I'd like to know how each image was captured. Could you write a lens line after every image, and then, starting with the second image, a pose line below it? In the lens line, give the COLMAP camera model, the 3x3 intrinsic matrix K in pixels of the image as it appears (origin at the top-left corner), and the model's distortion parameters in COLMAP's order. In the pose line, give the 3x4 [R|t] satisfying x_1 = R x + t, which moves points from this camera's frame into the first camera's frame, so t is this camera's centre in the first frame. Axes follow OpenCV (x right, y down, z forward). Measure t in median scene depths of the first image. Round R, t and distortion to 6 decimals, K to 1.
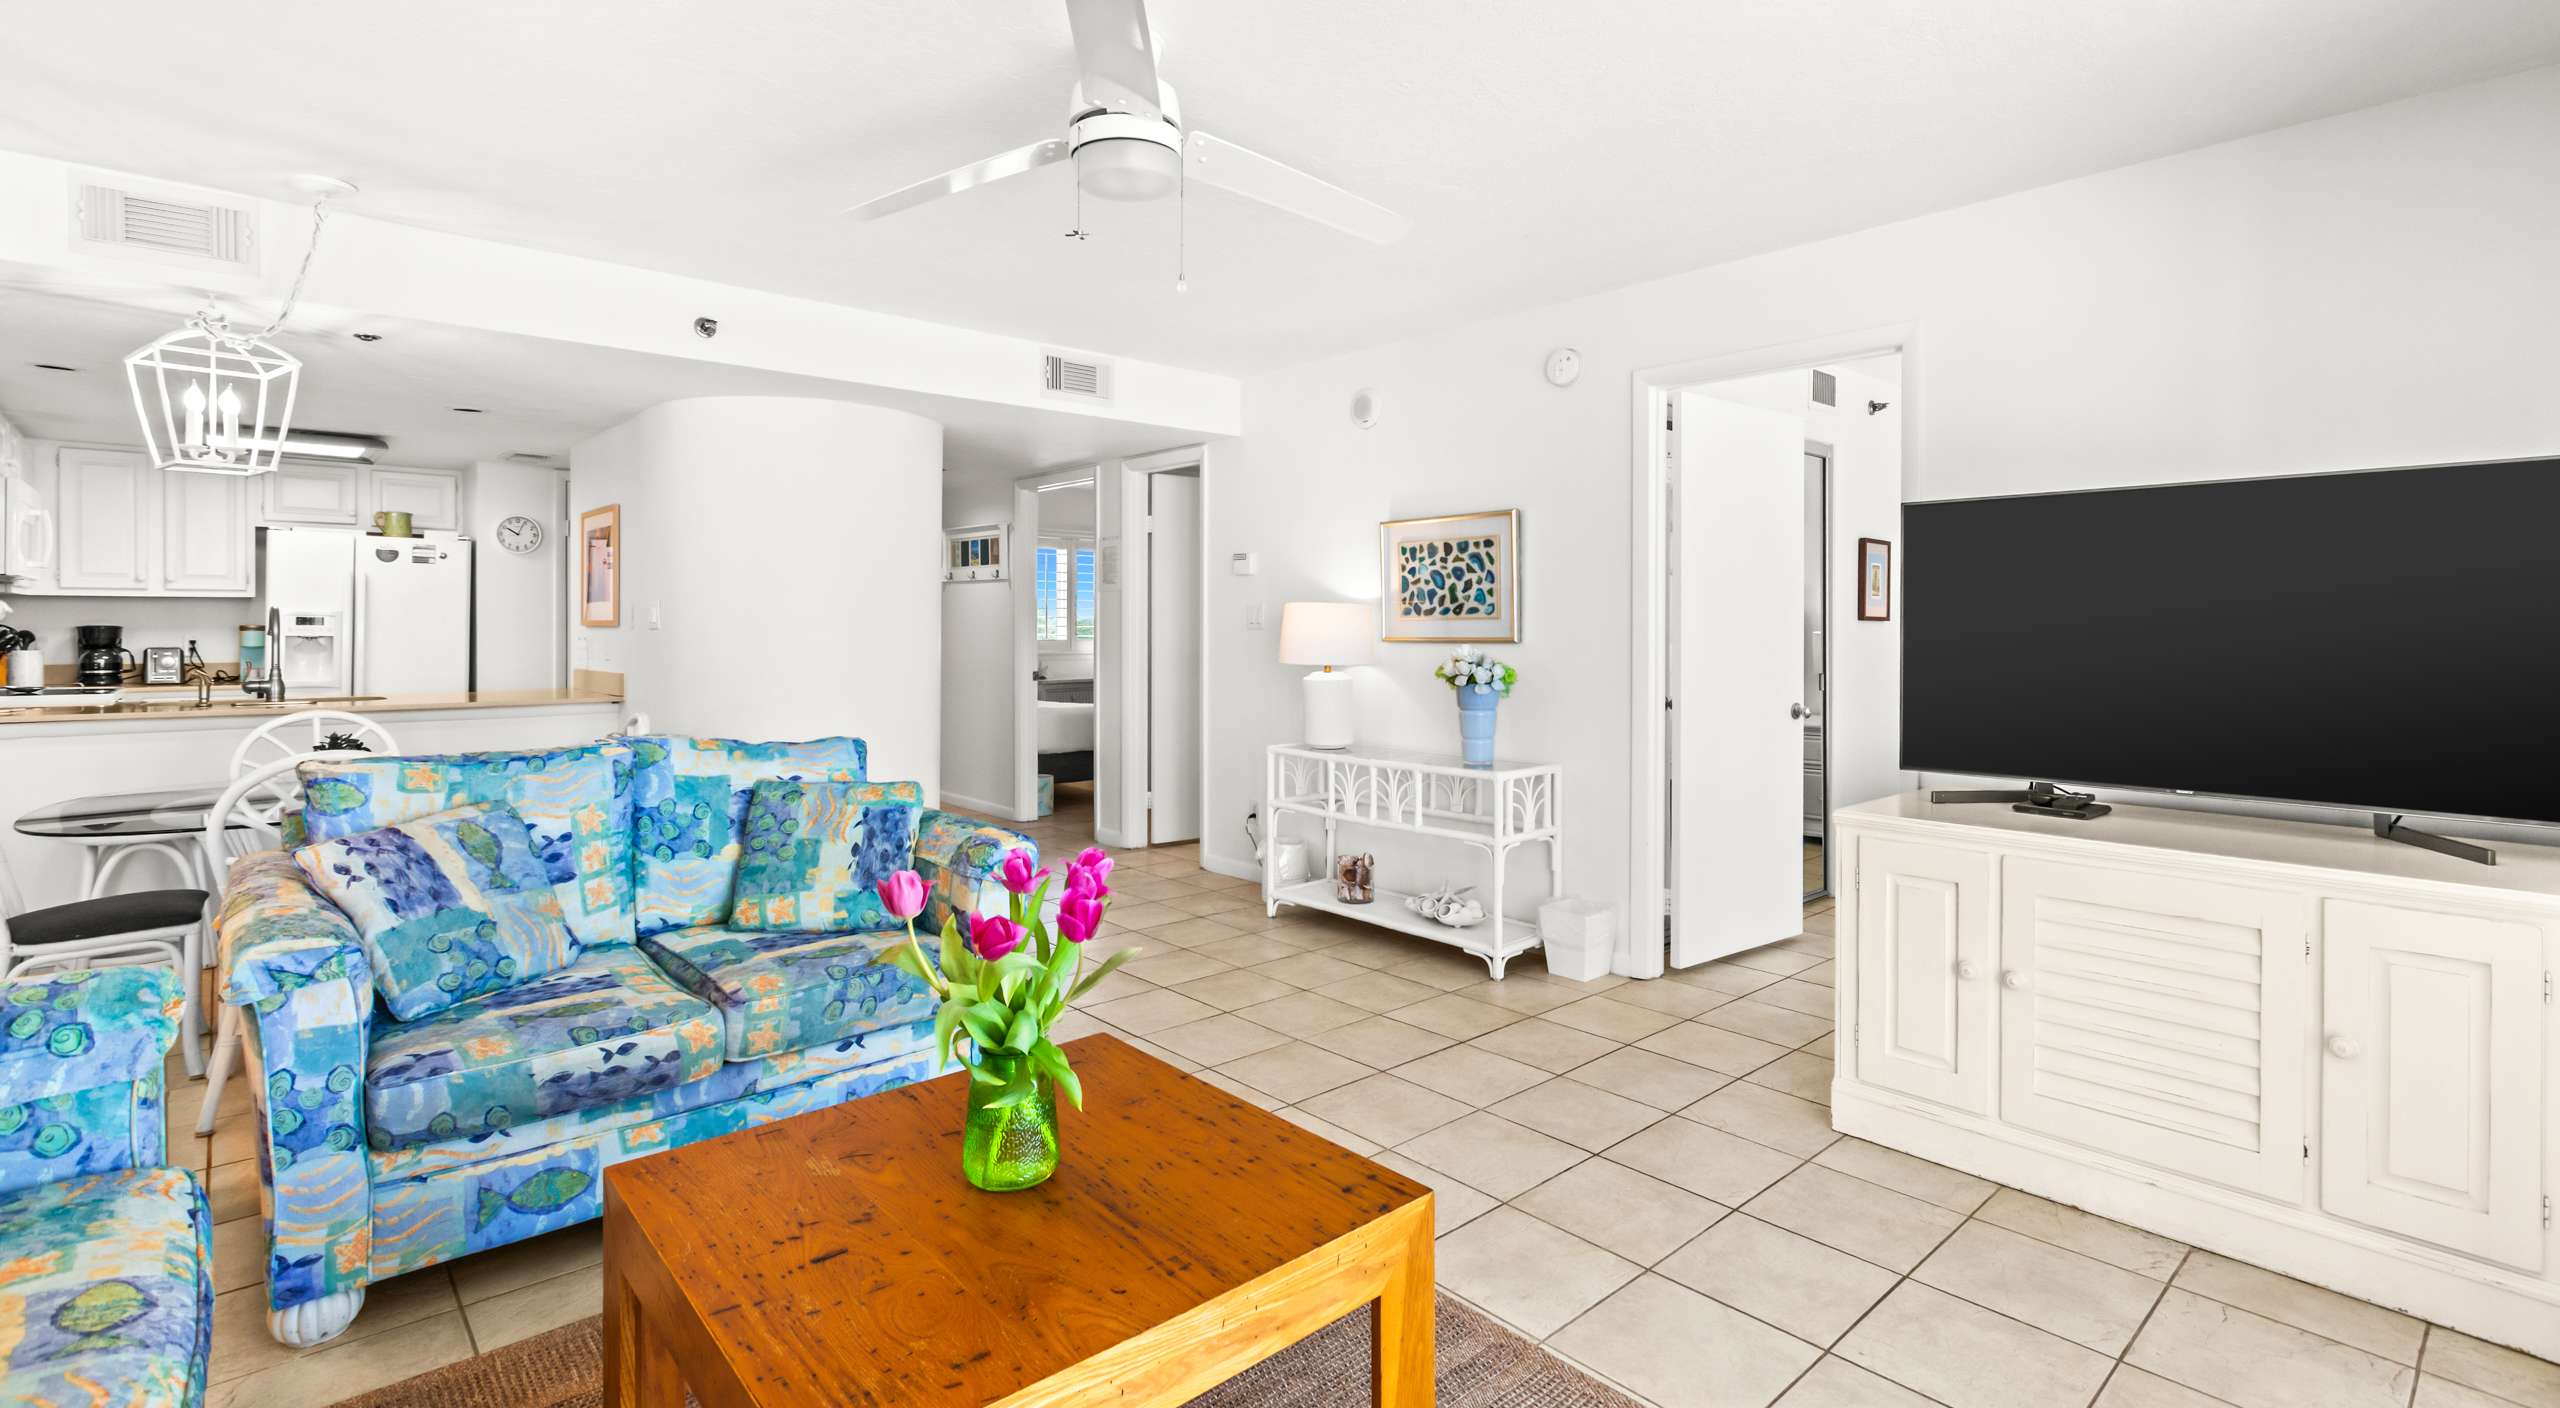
lens RADIAL K [[1168.7, 0, 1268.7], [0, 1168.7, 650.0], [0, 0, 1]] dist [-0.010373, -0.000529]
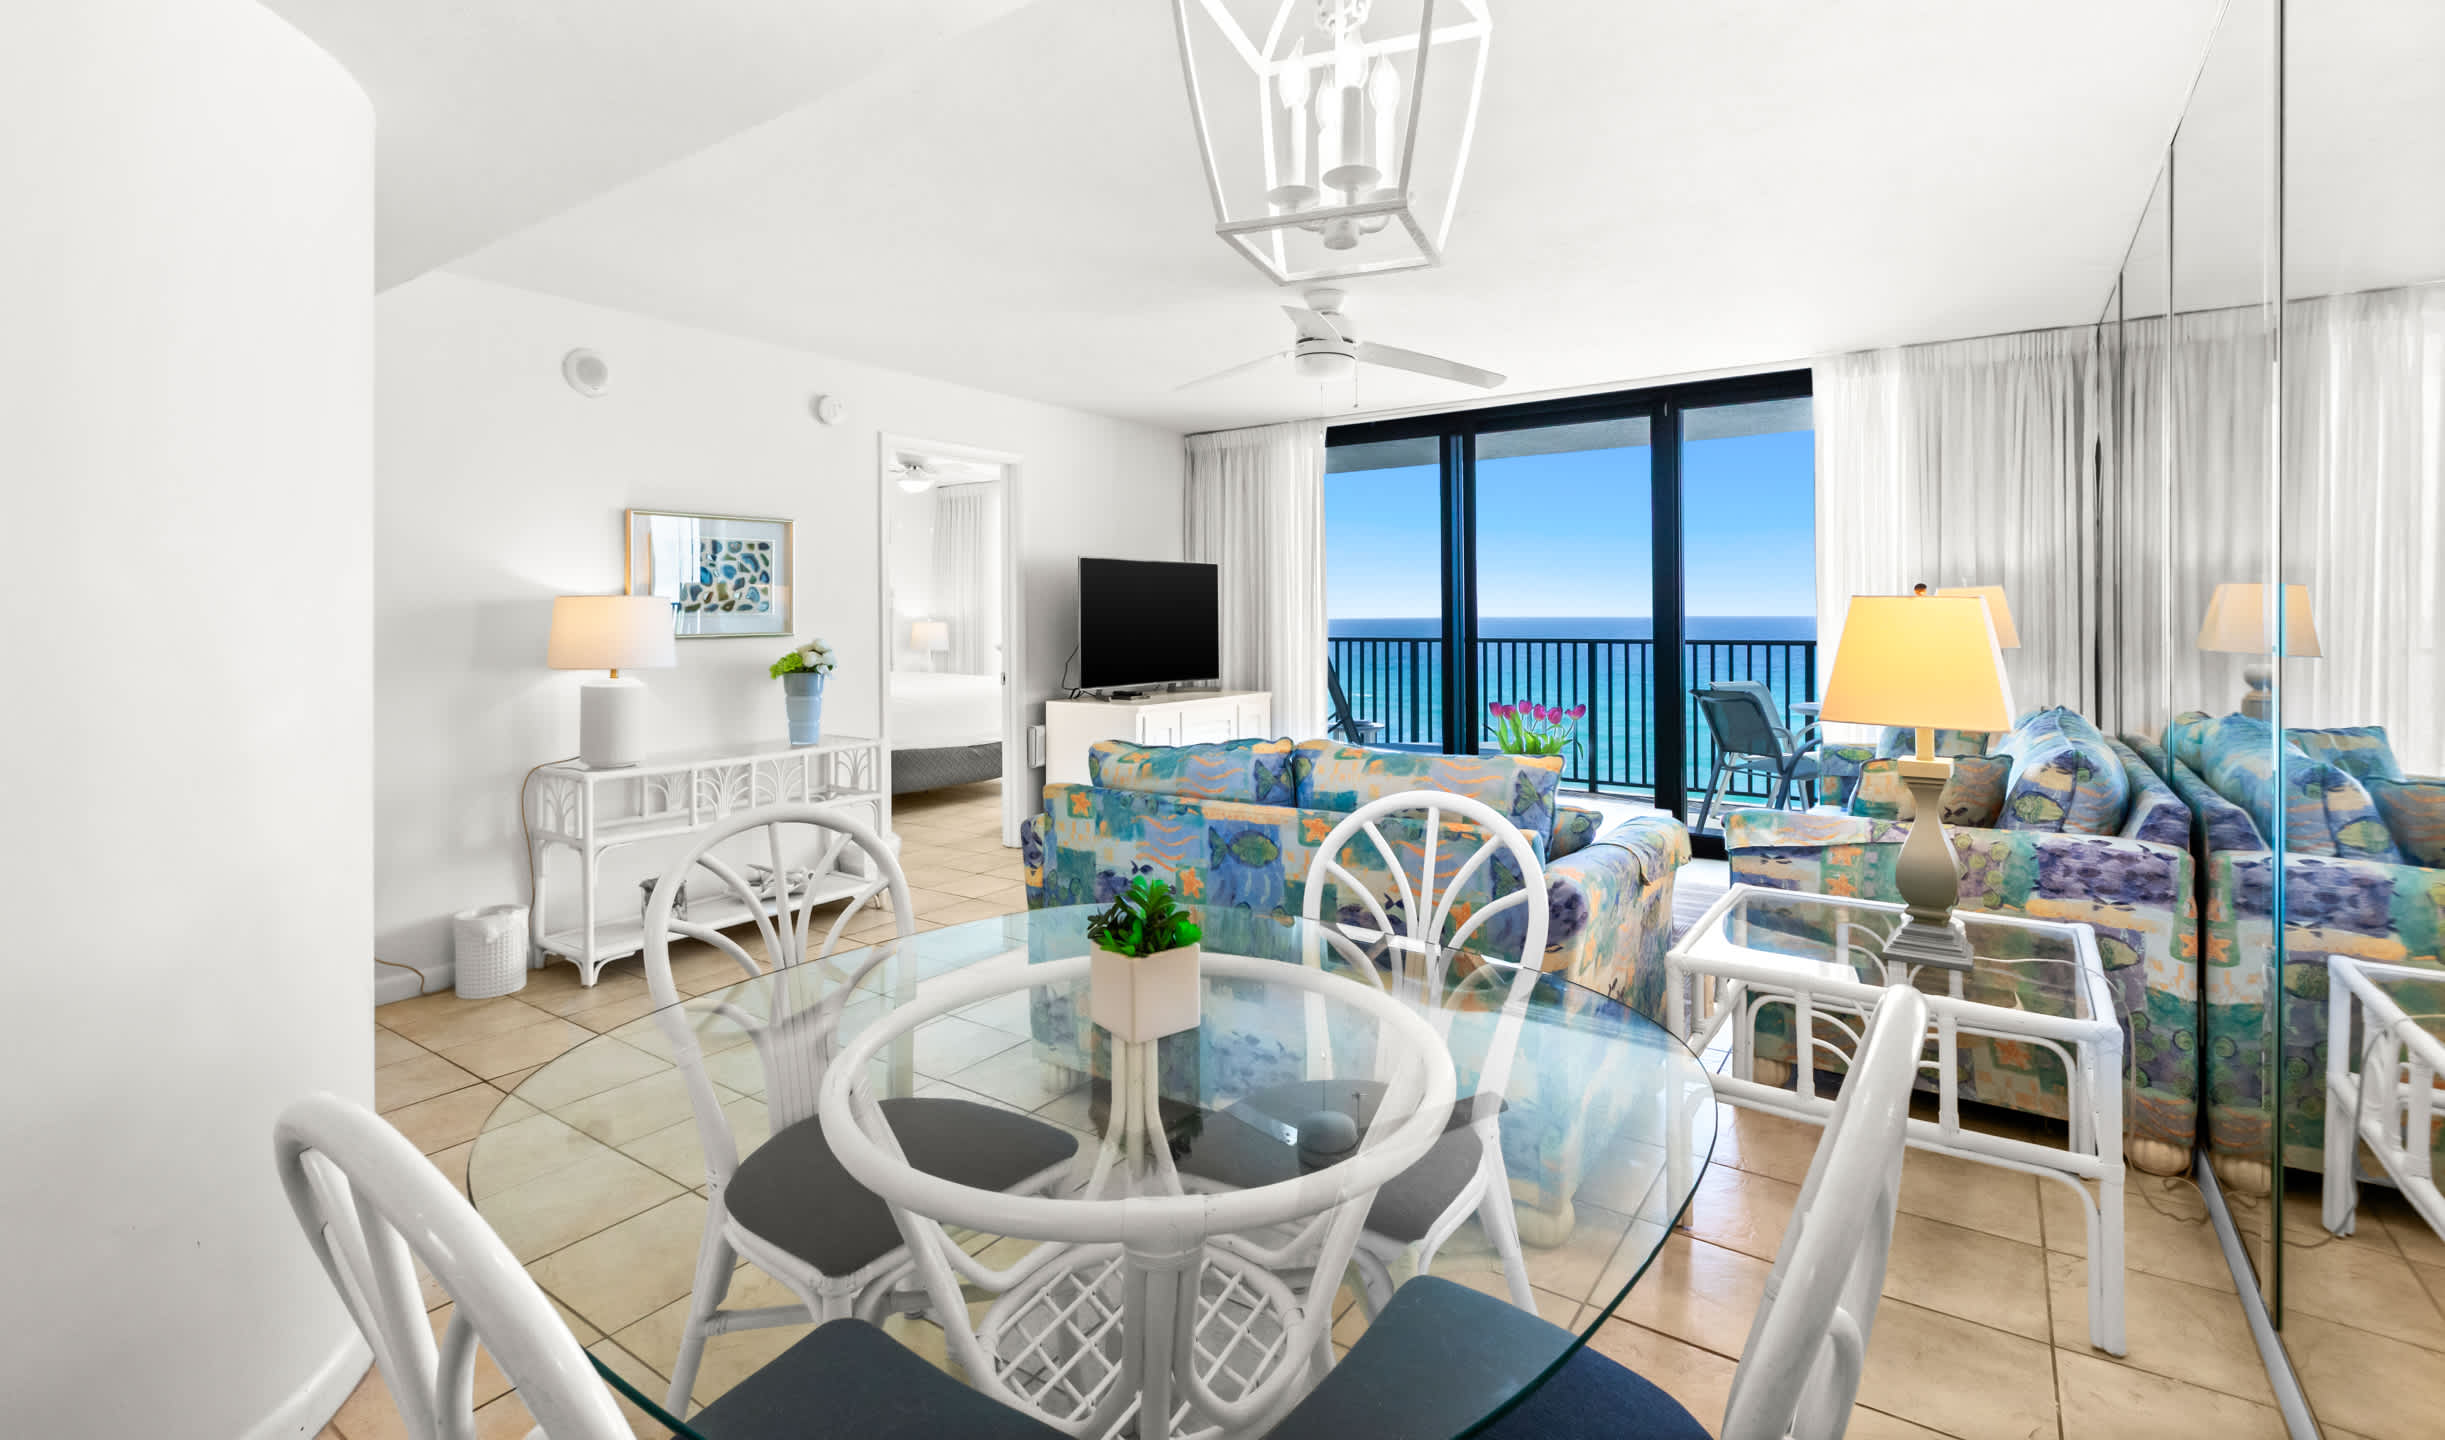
lens RADIAL K [[1100.8, 0, 1276.3], [0, 1100.8, 619.7], [0, 0, 1]] dist [0.003055, -0.003549]
pose [[-0.257693, -0.008449, 0.966190, -0.928199], [0.027730, 0.999485, 0.016136, -0.025949], [-0.965829, 0.030951, -0.257326, 0.803892]]
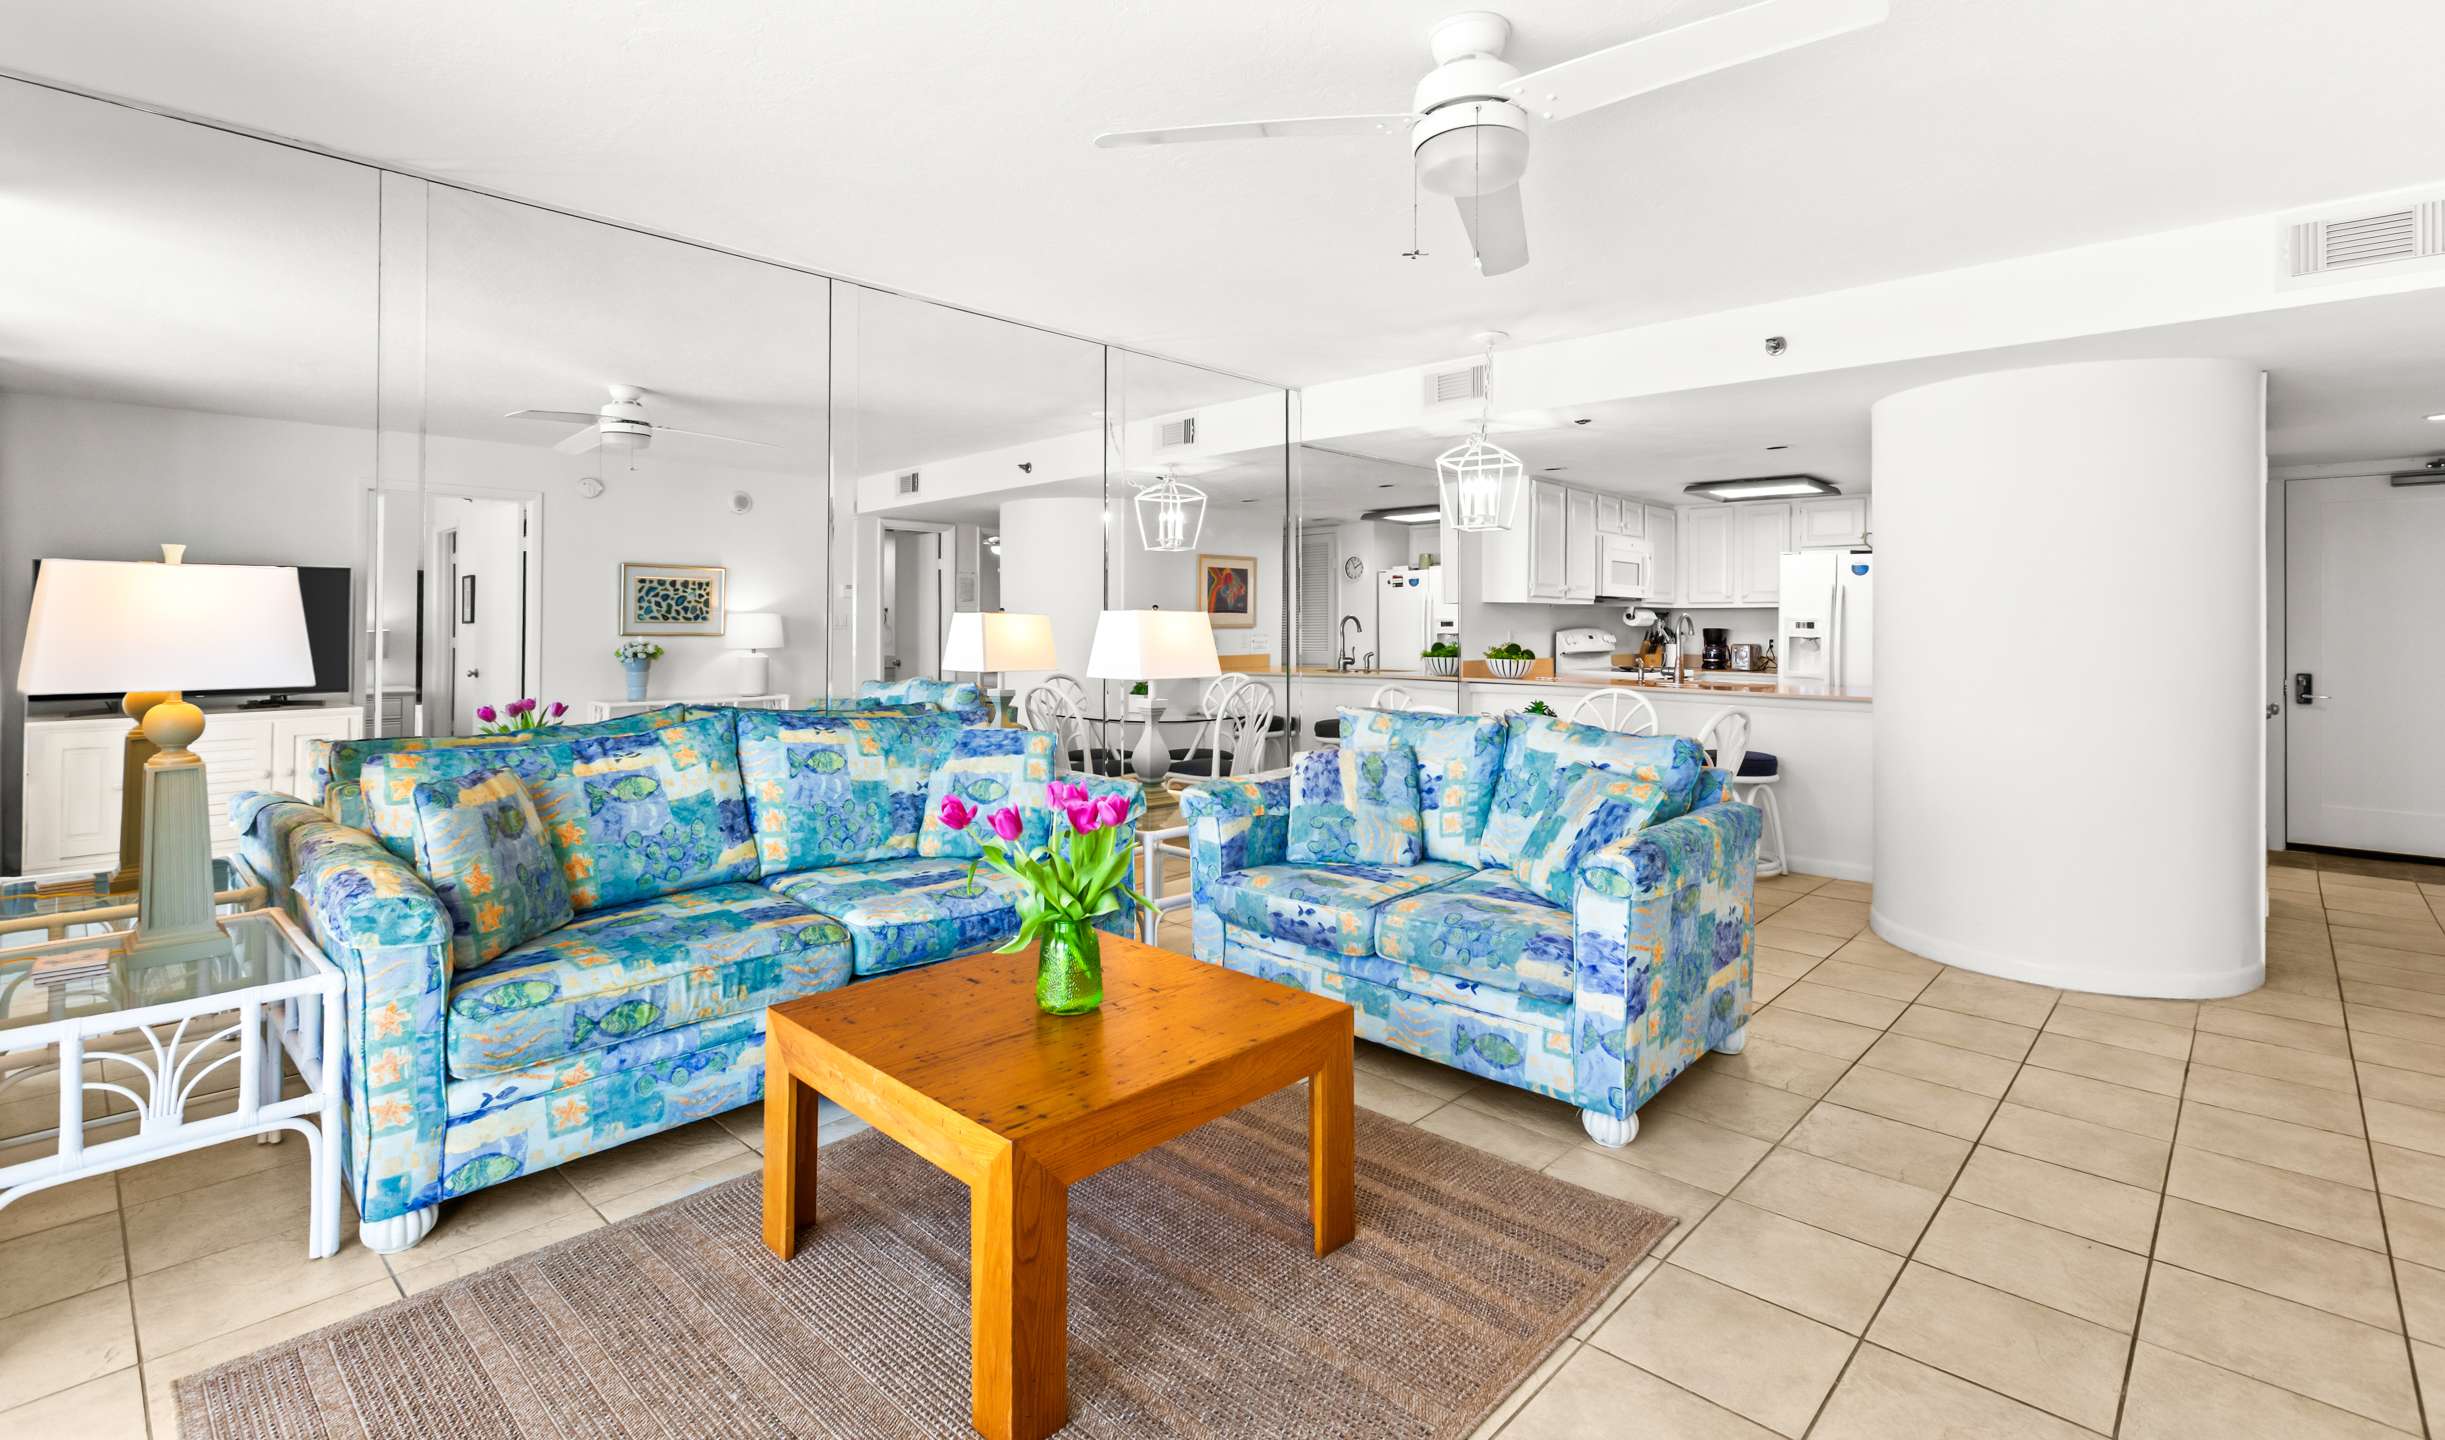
lens RADIAL K [[1100.8, 0, 1245.9], [0, 1100.8, 619.9], [0, 0, 1]] dist [0.003055, -0.003549]
pose [[0.103208, -0.004889, -0.994648, 0.384836], [-0.026949, 0.999607, -0.007709, -0.006437], [0.994295, 0.027600, 0.103035, 0.356501]]
